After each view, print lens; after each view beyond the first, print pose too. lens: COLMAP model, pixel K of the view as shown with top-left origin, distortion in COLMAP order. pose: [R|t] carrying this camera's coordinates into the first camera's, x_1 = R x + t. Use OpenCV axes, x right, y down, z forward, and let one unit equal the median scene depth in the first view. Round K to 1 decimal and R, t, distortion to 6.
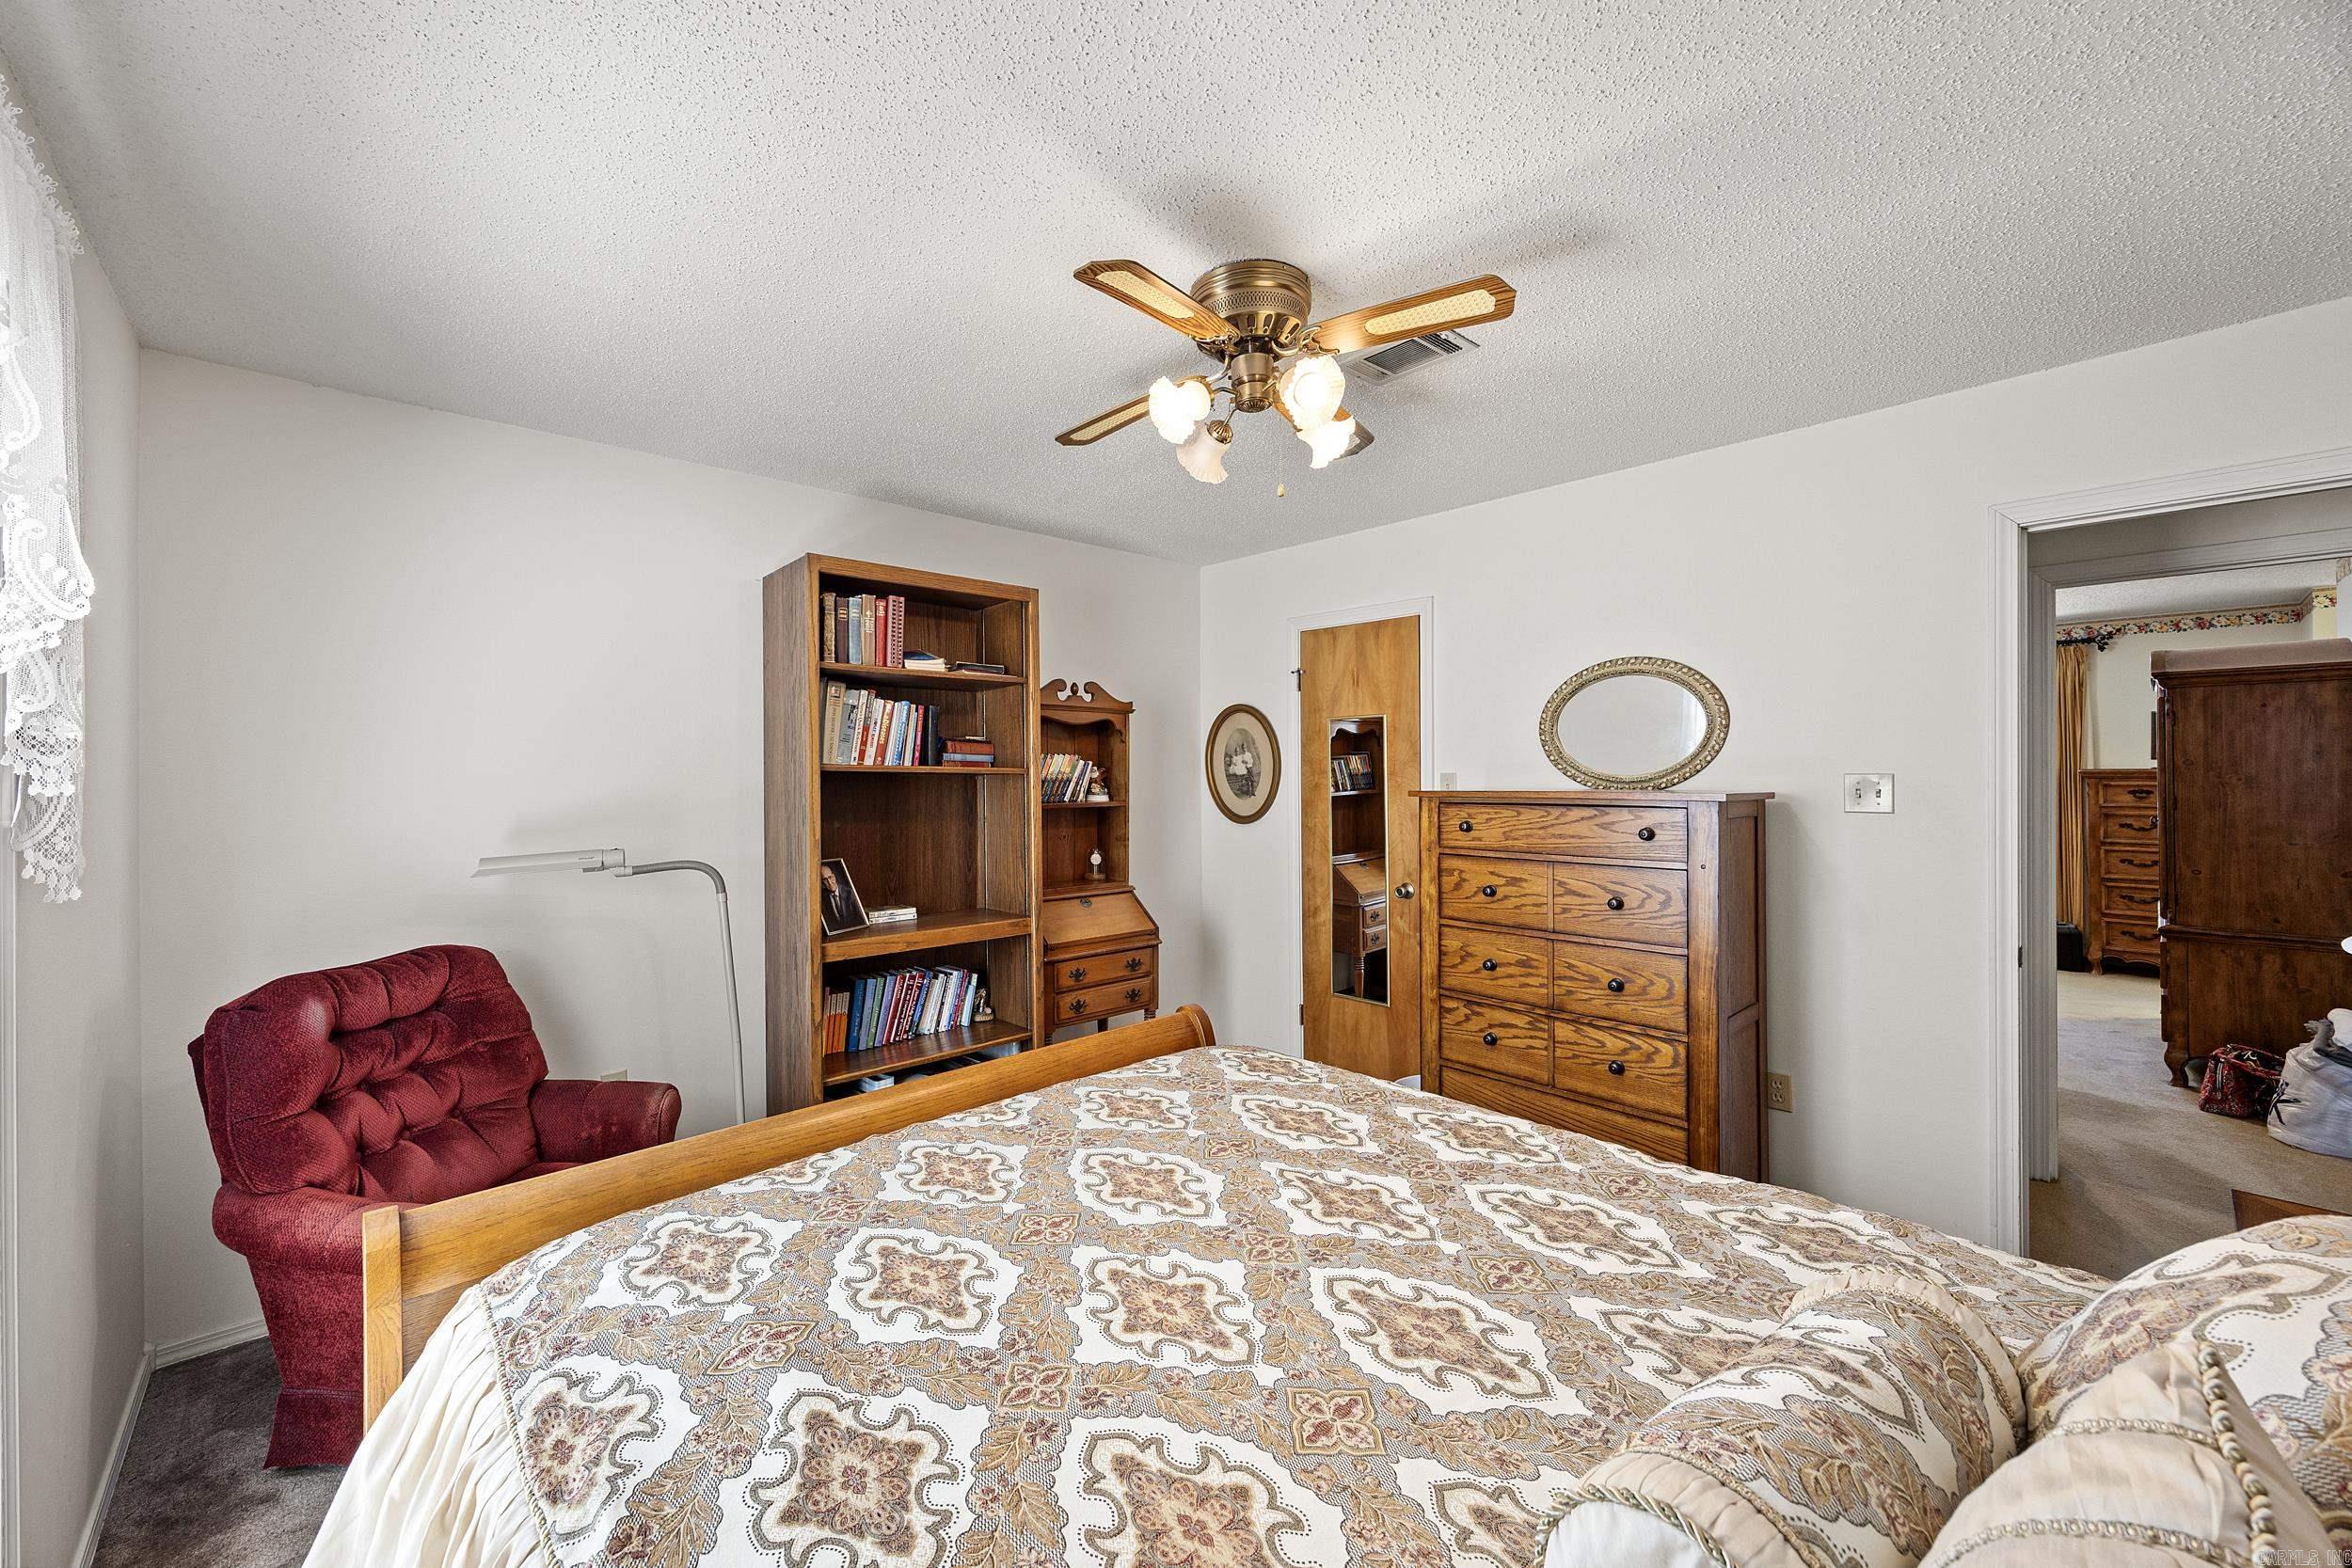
lens RADIAL K [[894.3, 0, 1172.8], [0, 894.3, 789.2], [0, 0, 1]] dist [-0.002317, -0.000169]
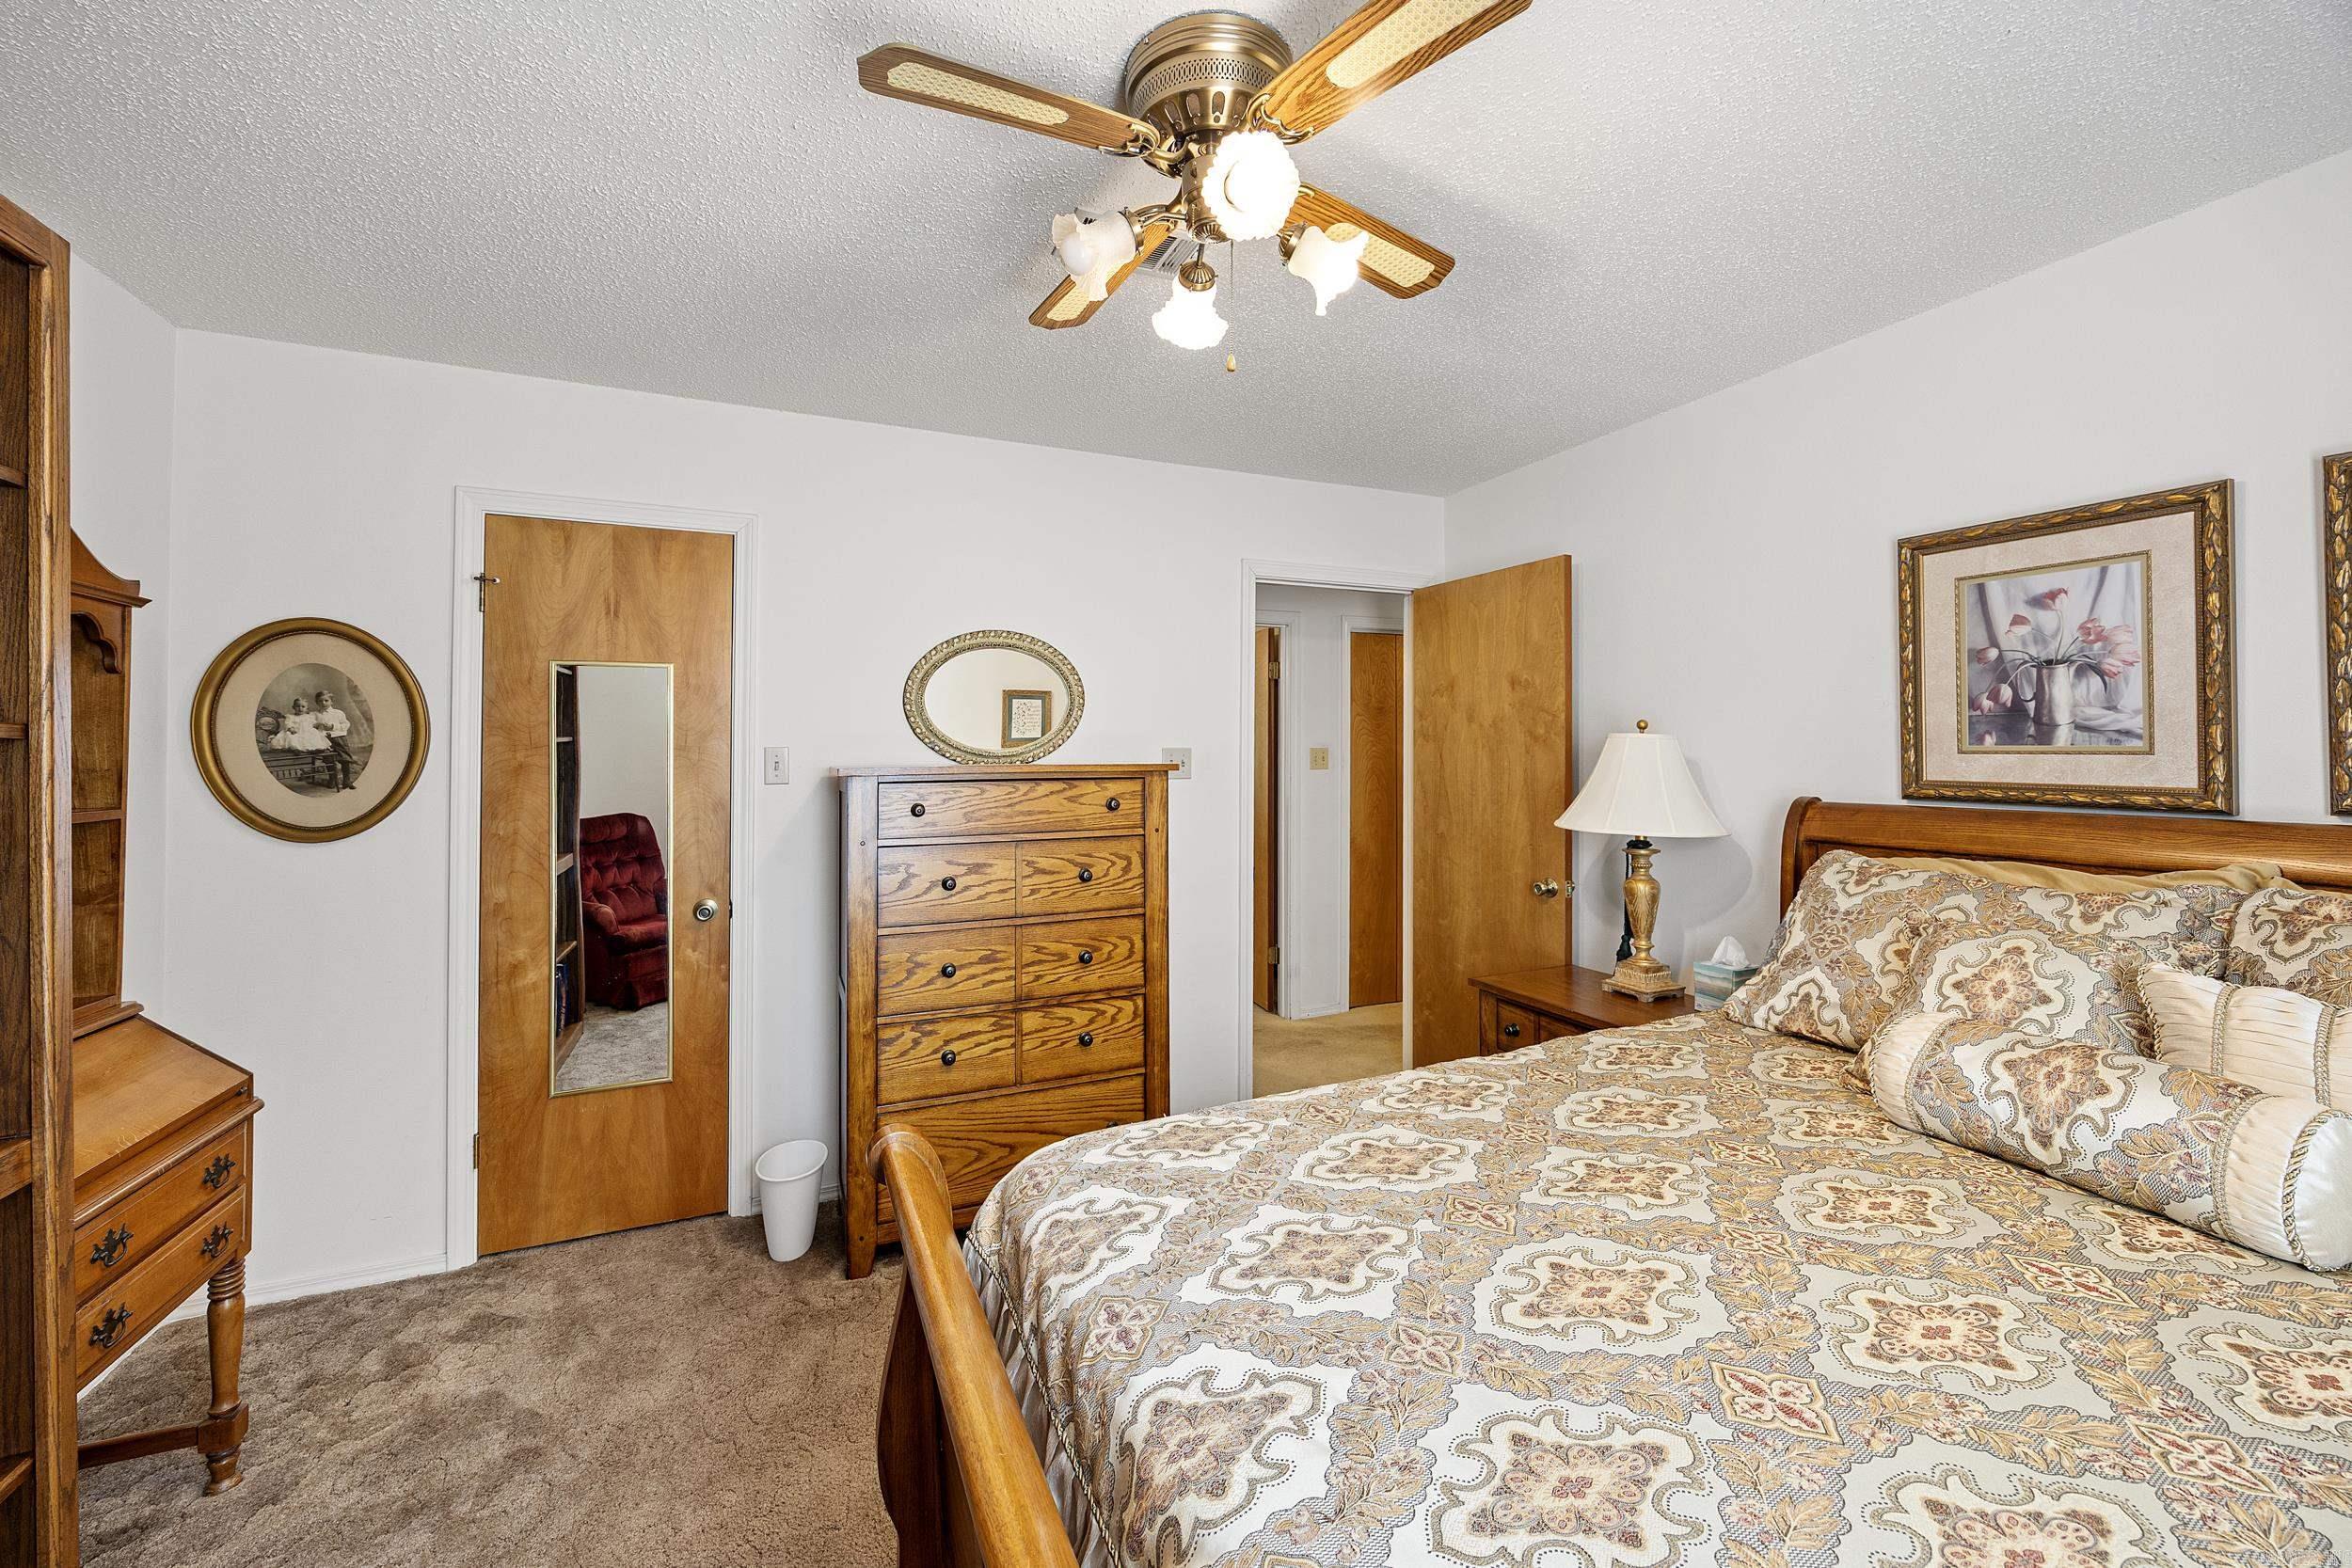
lens RADIAL K [[917.4, 0, 1172.6], [0, 917.4, 749.9], [0, 0, 1]] dist [-0.000013, 0.000221]
pose [[0.336078, 0.005941, 0.941815, -0.392158], [0.020516, 0.999697, -0.013627, 0.002240], [-0.941611, 0.023902, 0.335854, 0.491060]]
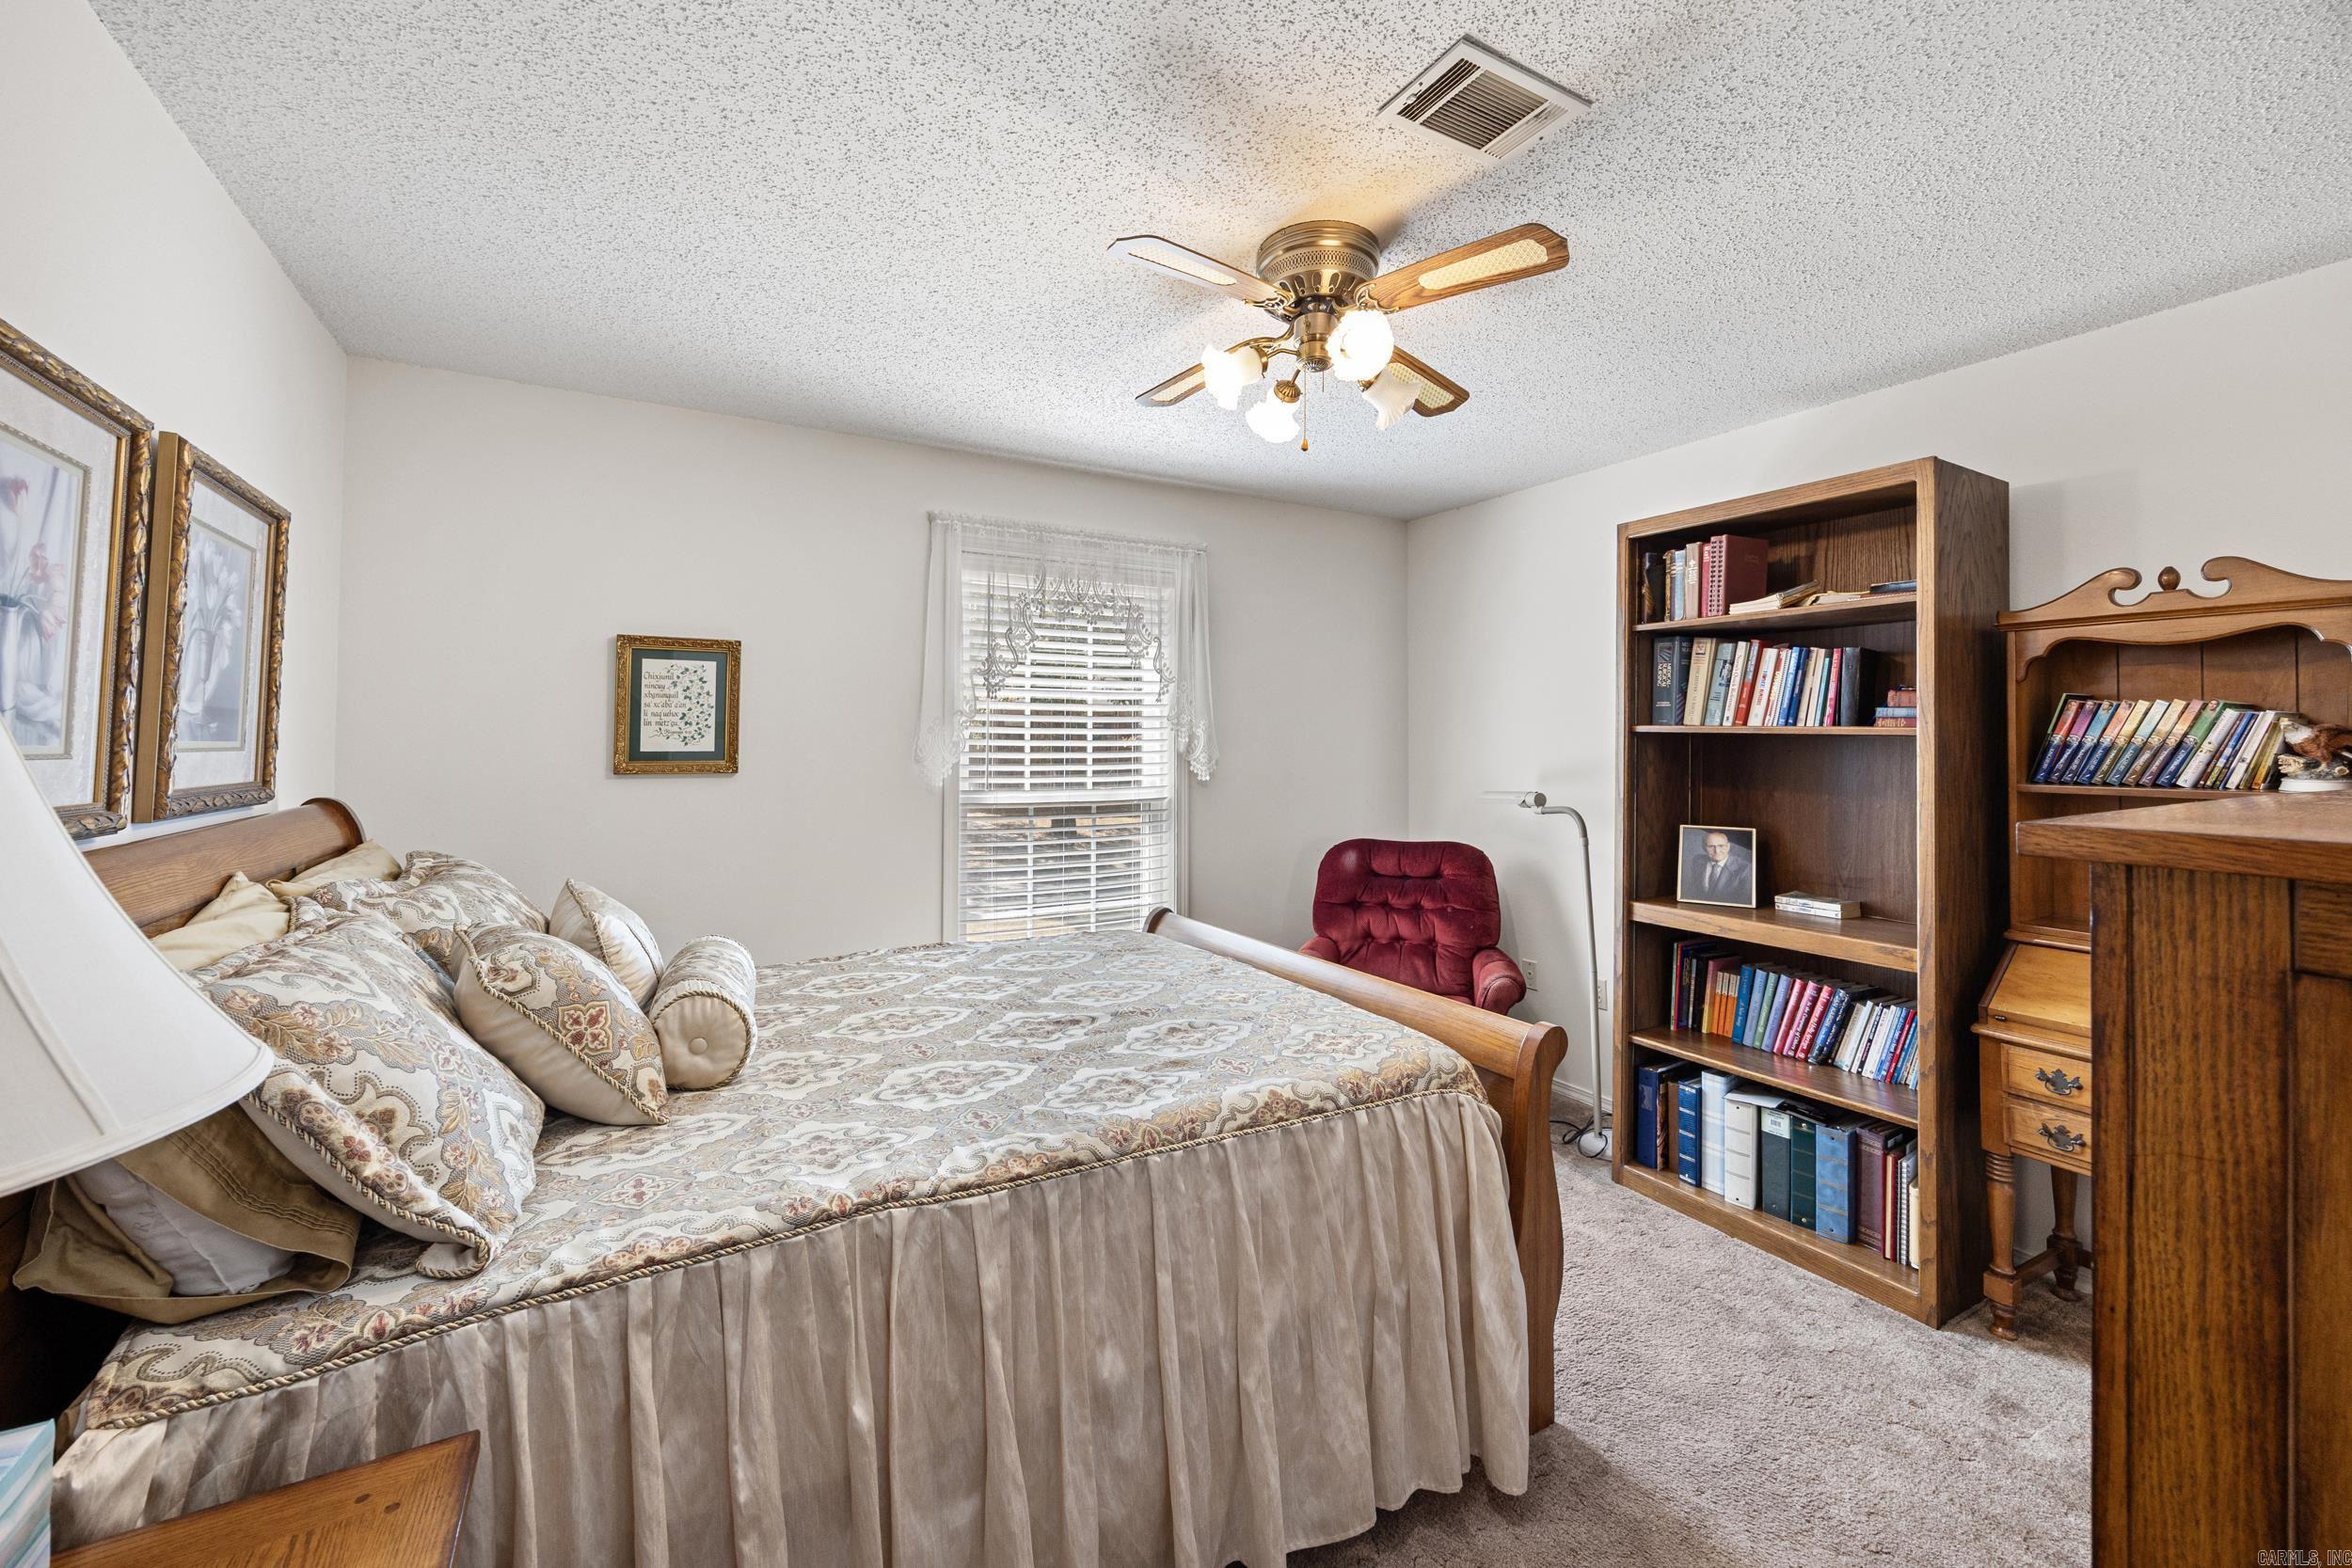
lens RADIAL K [[931.9, 0, 1178.8], [0, 931.9, 744.4], [0, 0, 1]] dist [-0.001884, -0.000270]
pose [[-0.201590, 0.009864, -0.979420, 0.715737], [-0.018166, 0.999740, 0.013807, -0.011310], [0.979302, 0.020576, -0.201358, 0.670855]]
